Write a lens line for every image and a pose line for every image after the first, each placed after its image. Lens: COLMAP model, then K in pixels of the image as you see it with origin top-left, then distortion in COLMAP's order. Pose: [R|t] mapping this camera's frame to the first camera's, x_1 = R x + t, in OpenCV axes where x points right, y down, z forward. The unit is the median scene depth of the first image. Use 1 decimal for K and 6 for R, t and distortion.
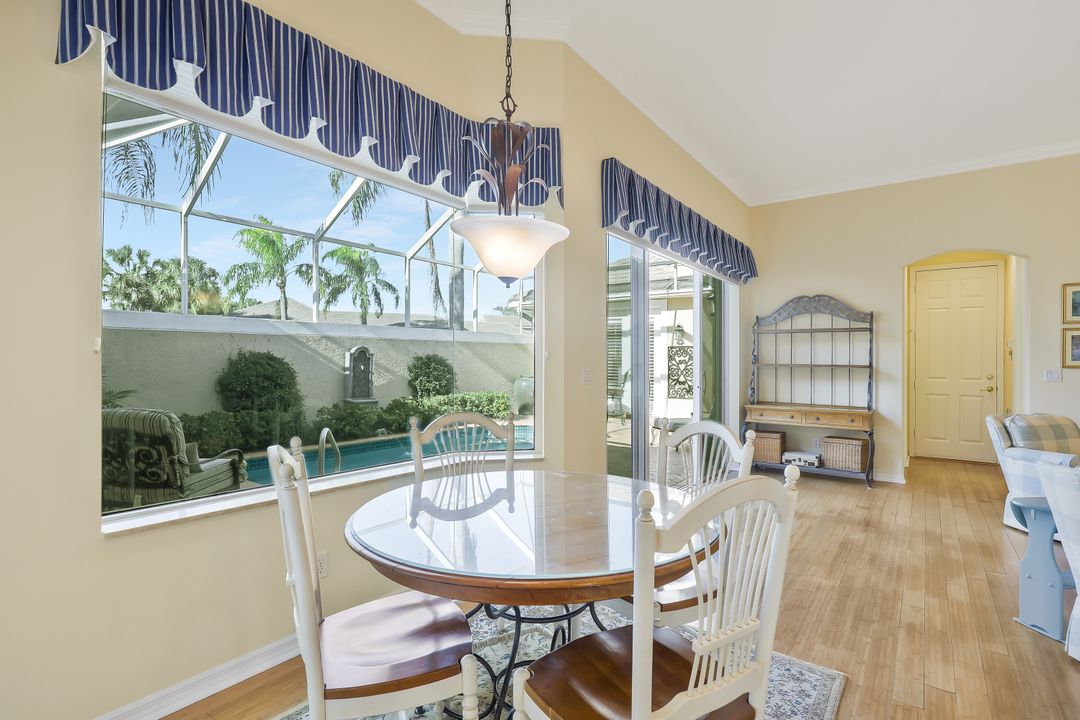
lens RADIAL K [[524.5, 0, 545.5], [0, 524.5, 359.0], [0, 0, 1]] dist [0.004220, -0.000633]
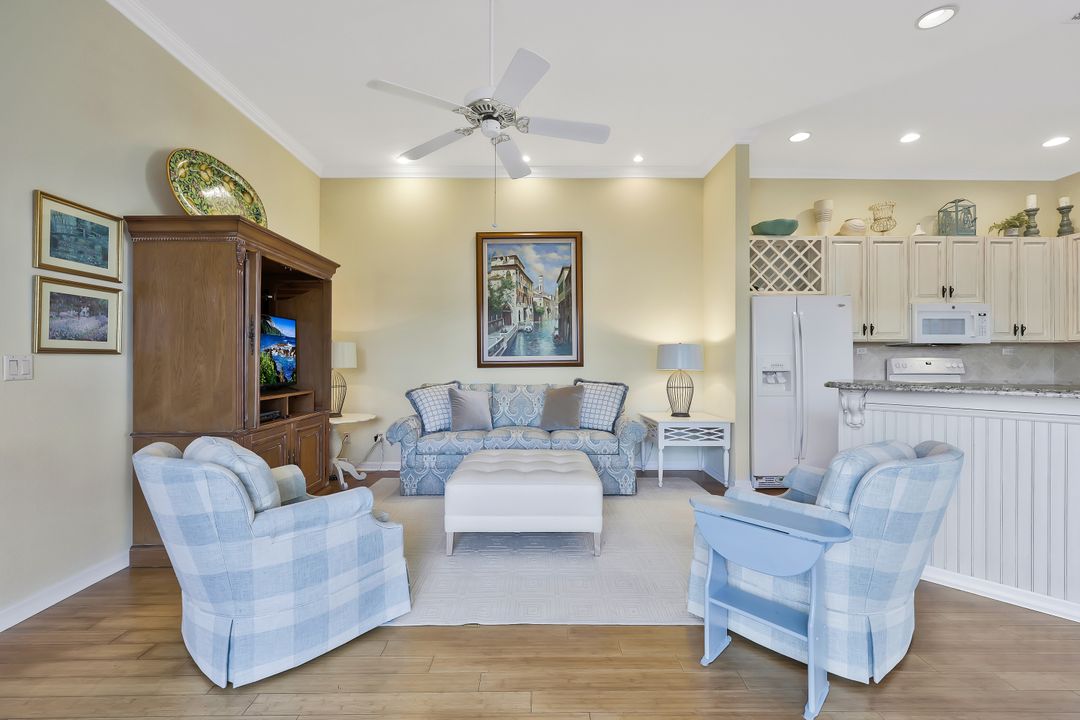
lens RADIAL K [[444.3, 0, 540.2], [0, 444.3, 355.2], [0, 0, 1]] dist [-0.001094, -0.000021]
pose [[-0.590419, -0.000923, 0.807096, 0.277175], [-0.007746, 0.999960, -0.004523, 0.014848], [-0.807060, -0.008922, -0.590403, 0.707436]]
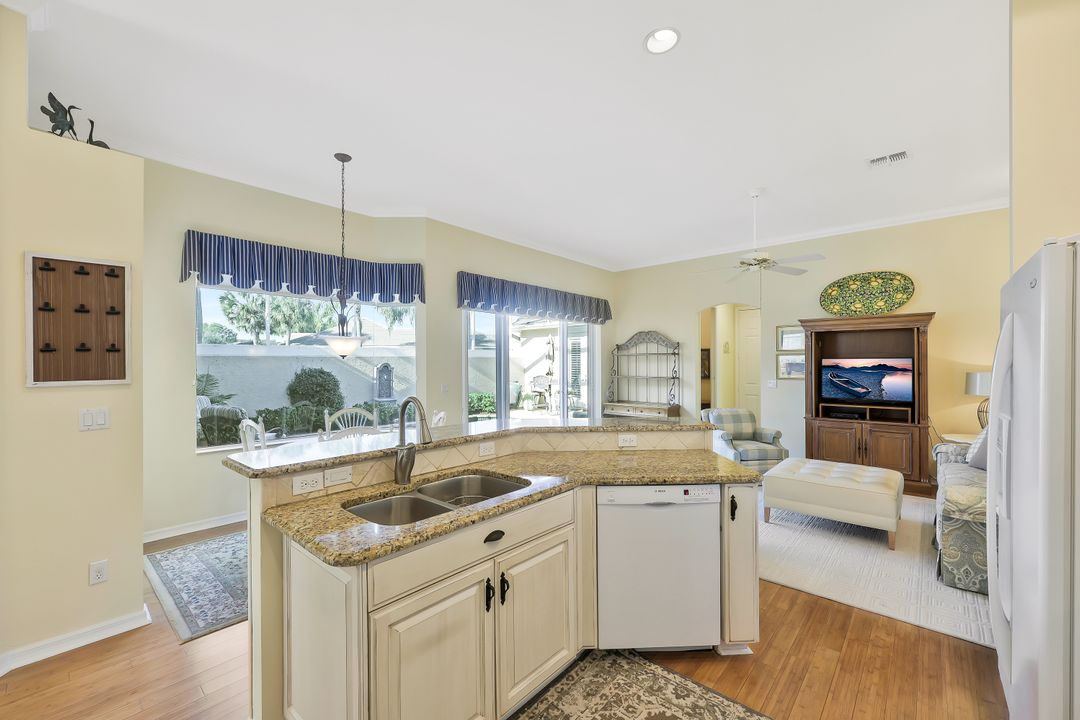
lens RADIAL K [[444.3, 0, 545.2], [0, 444.3, 360.5], [0, 0, 1]] dist [-0.001094, -0.000021]
pose [[0.995941, -0.009518, -0.089504, 0.327710], [0.009061, 0.999944, -0.005510, -0.031643], [0.089551, 0.004676, 0.995971, -0.317959]]
